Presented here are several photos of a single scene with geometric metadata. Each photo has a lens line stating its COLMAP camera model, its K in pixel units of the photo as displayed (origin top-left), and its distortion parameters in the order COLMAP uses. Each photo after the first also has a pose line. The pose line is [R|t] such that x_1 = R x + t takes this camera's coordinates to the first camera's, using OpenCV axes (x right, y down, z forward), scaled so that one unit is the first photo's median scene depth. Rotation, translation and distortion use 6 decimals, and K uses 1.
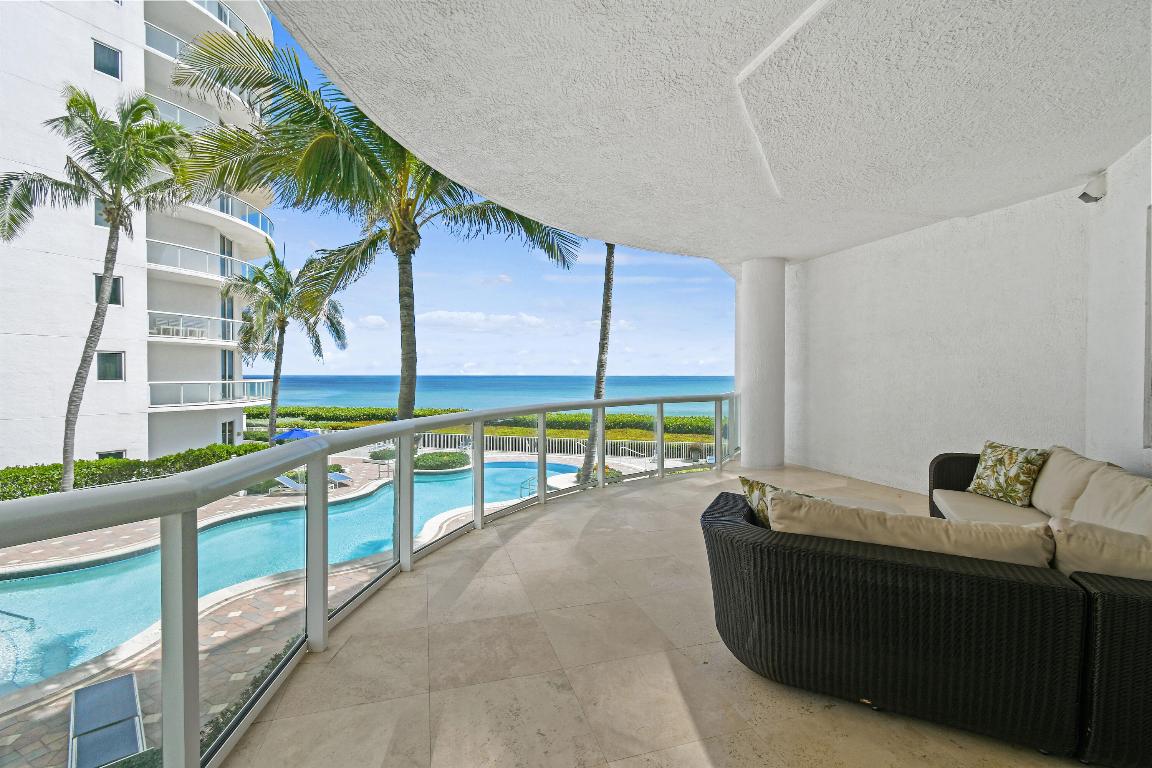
lens RADIAL K [[503.1, 0, 570.6], [0, 503.1, 381.8], [0, 0, 1]] dist [0.001379, 0.000204]
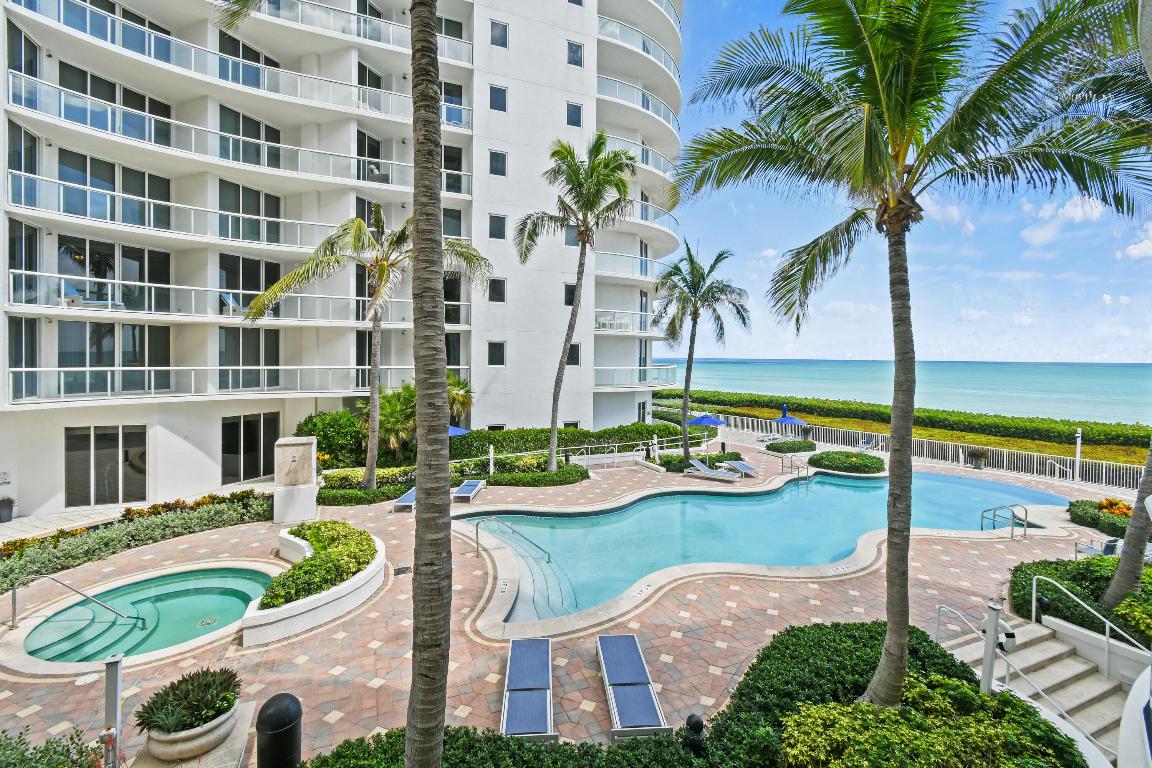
lens RADIAL K [[503.1, 0, 575.5], [0, 503.1, 360.8], [0, 0, 1]] dist [0.001379, 0.000204]
pose [[0.784959, 0.015209, -0.619361, -0.149176], [-0.018781, 0.999823, 0.000748, -0.020978], [0.619263, 0.011045, 0.785106, 0.009672]]
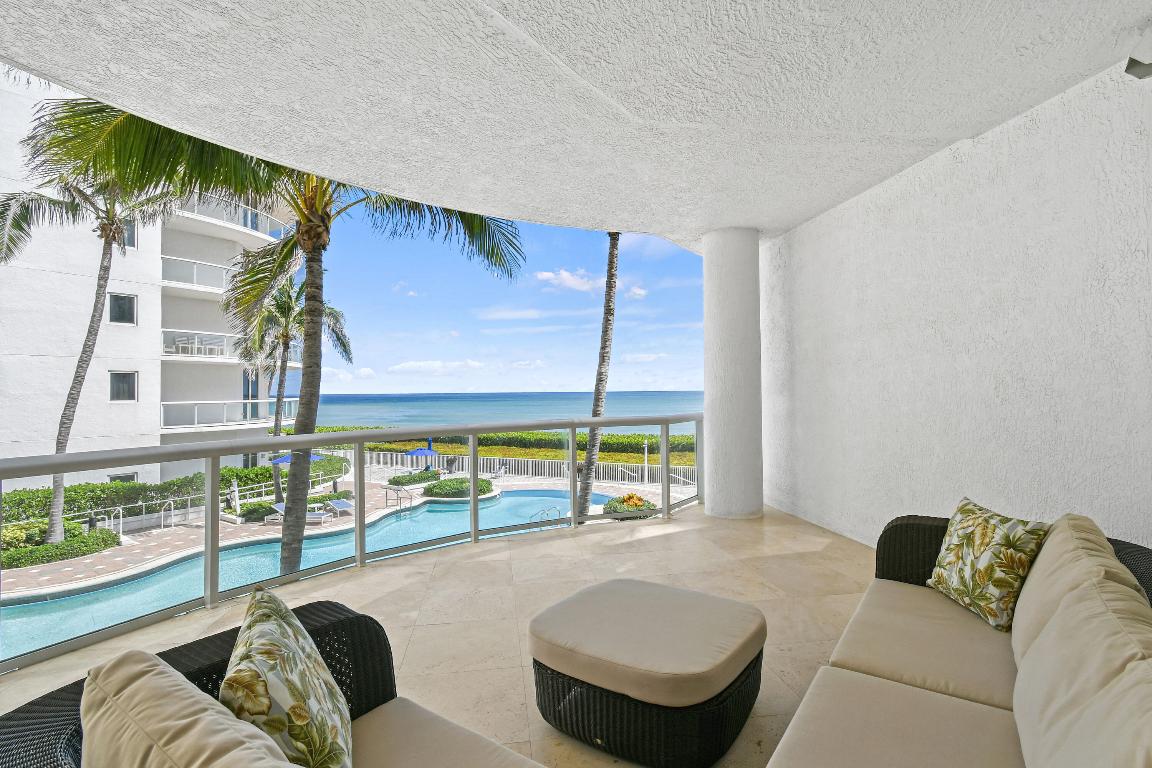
lens RADIAL K [[548.0, 0, 578.0], [0, 548.0, 381.5], [0, 0, 1]] dist [0.001383, -0.000897]
pose [[0.989964, -0.012428, -0.140773, 0.145786], [0.008091, 0.999476, -0.031336, -0.000284], [0.141089, 0.029883, 0.989546, 0.094669]]
